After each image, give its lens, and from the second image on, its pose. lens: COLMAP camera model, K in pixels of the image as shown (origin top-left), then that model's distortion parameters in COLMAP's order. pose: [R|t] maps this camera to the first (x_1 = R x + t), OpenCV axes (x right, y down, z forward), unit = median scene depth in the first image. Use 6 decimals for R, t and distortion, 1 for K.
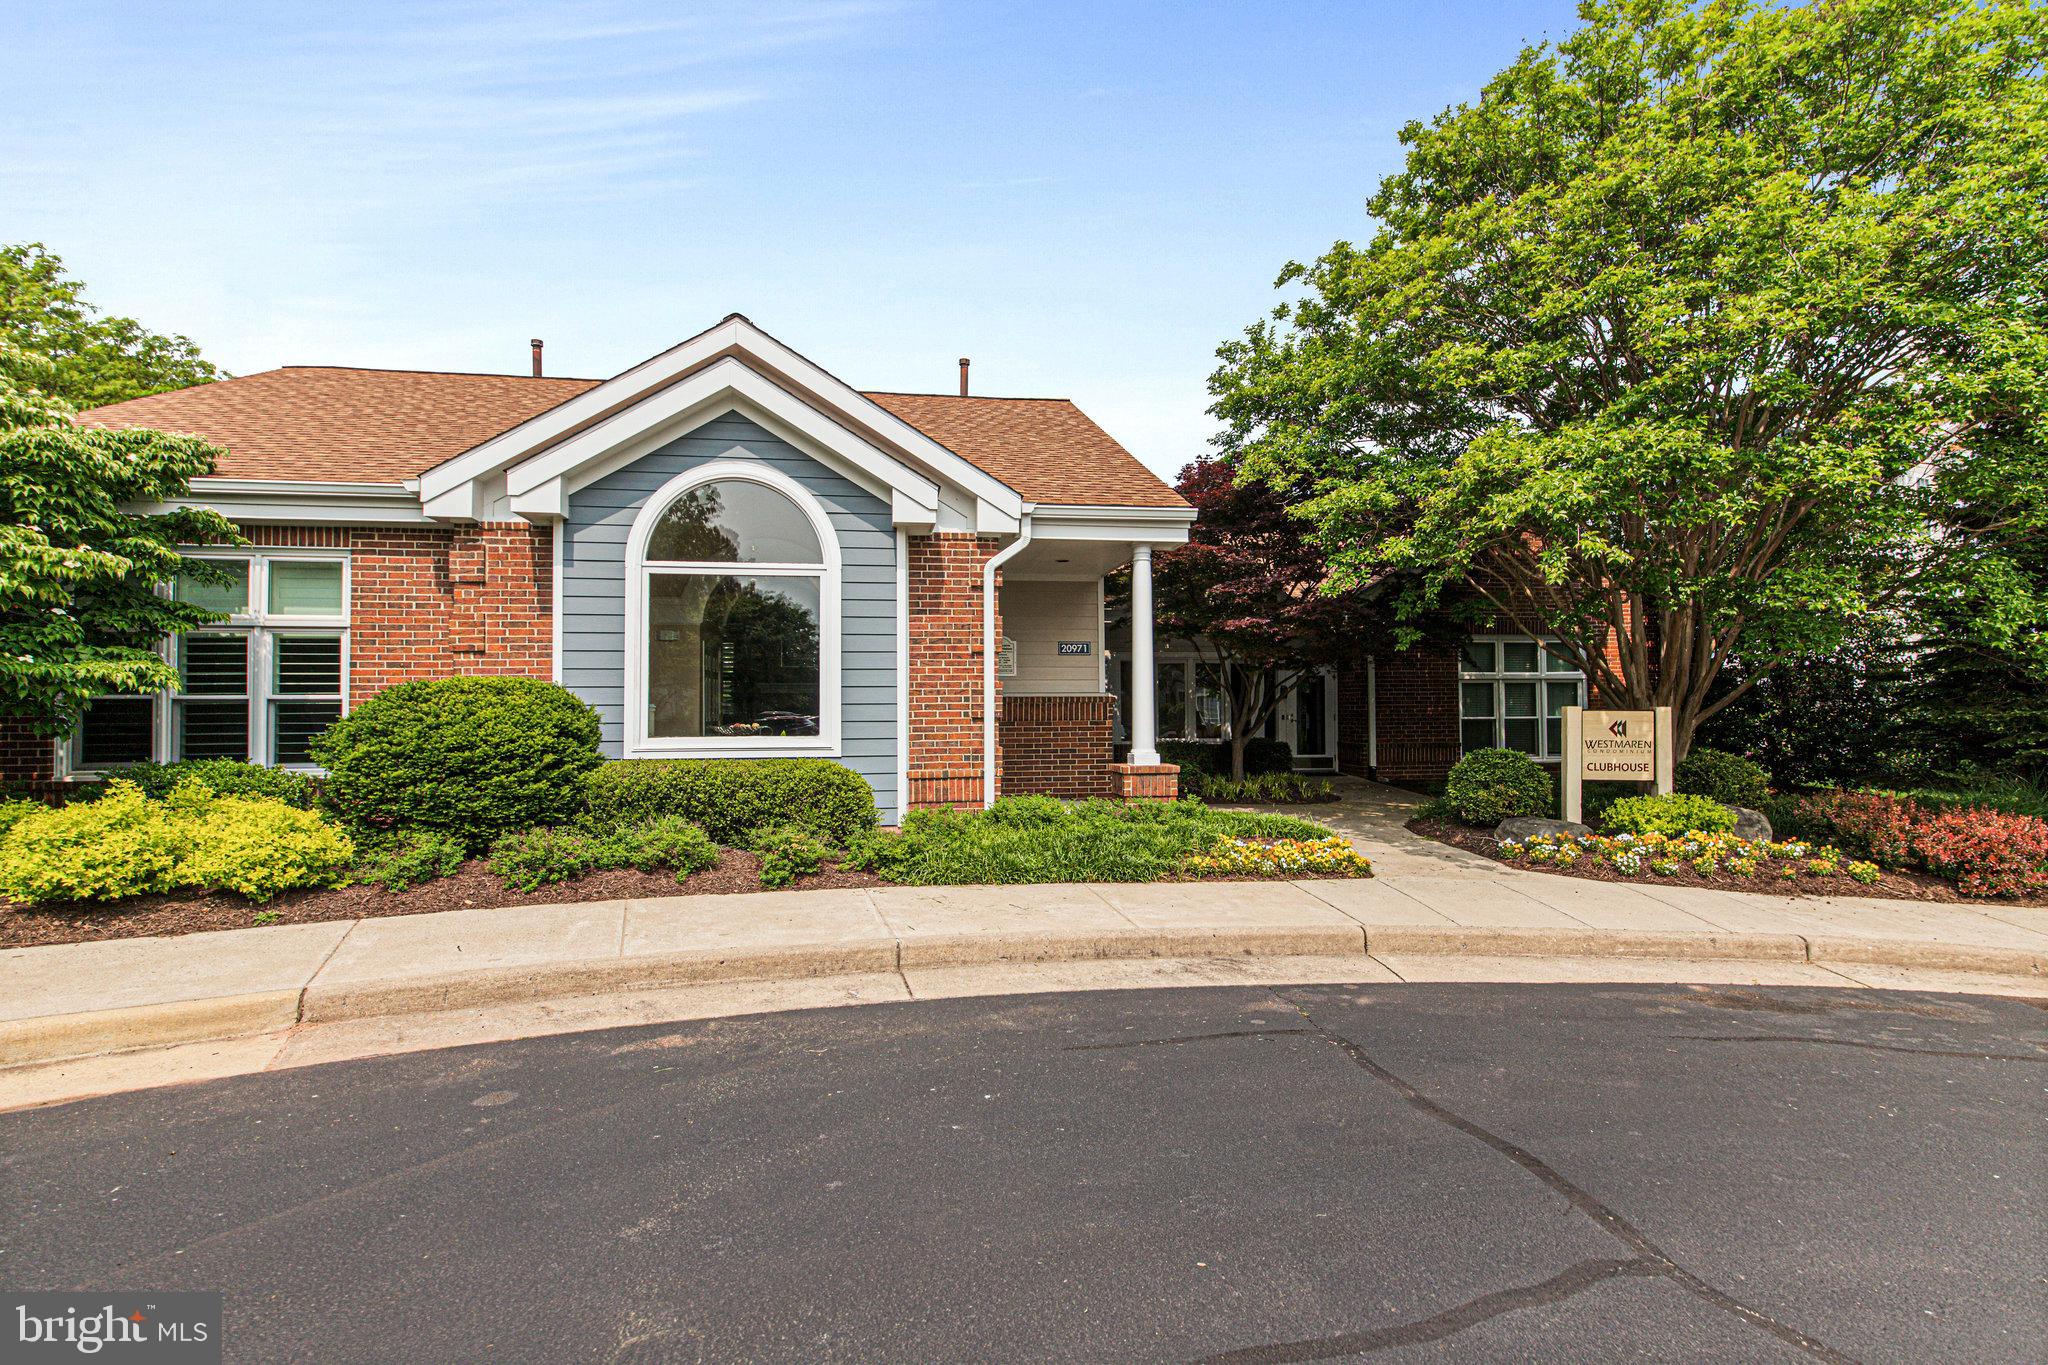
lens RADIAL K [[965.3, 0, 1025.3], [0, 965.3, 681.1], [0, 0, 1]] dist [-0.003892, 0.001281]
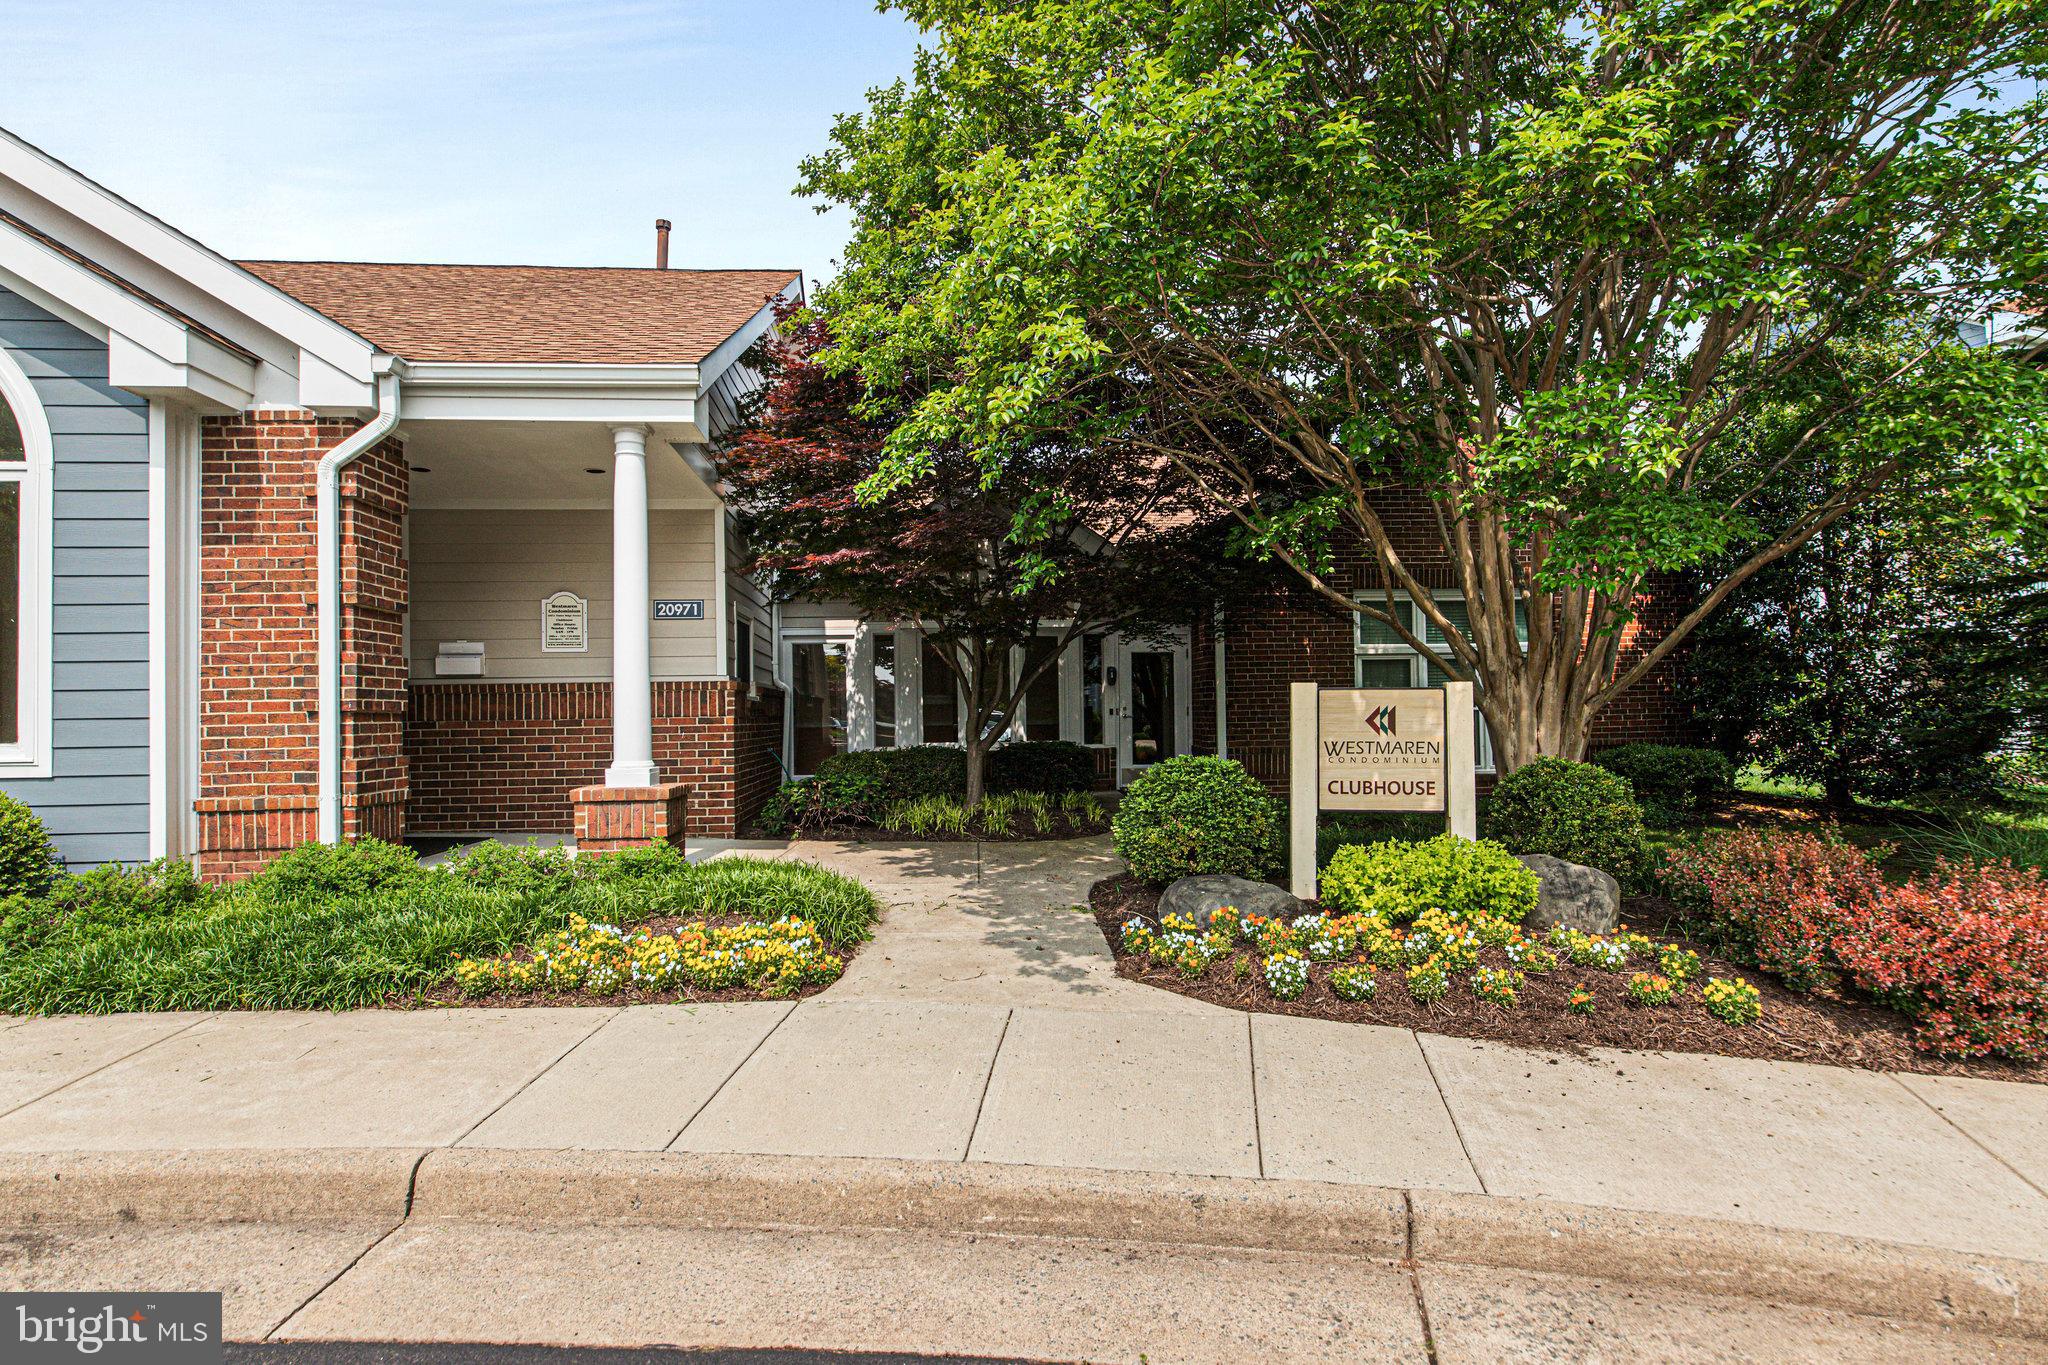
lens RADIAL K [[1104.1, 0, 1021.3], [0, 1104.1, 687.3], [0, 0, 1]] dist [-0.003635, -0.002922]
pose [[0.997911, -0.010519, -0.063738, 0.445231], [0.011052, 0.999907, 0.008012, 0.021997], [0.063648, -0.008699, 0.997935, 0.334502]]
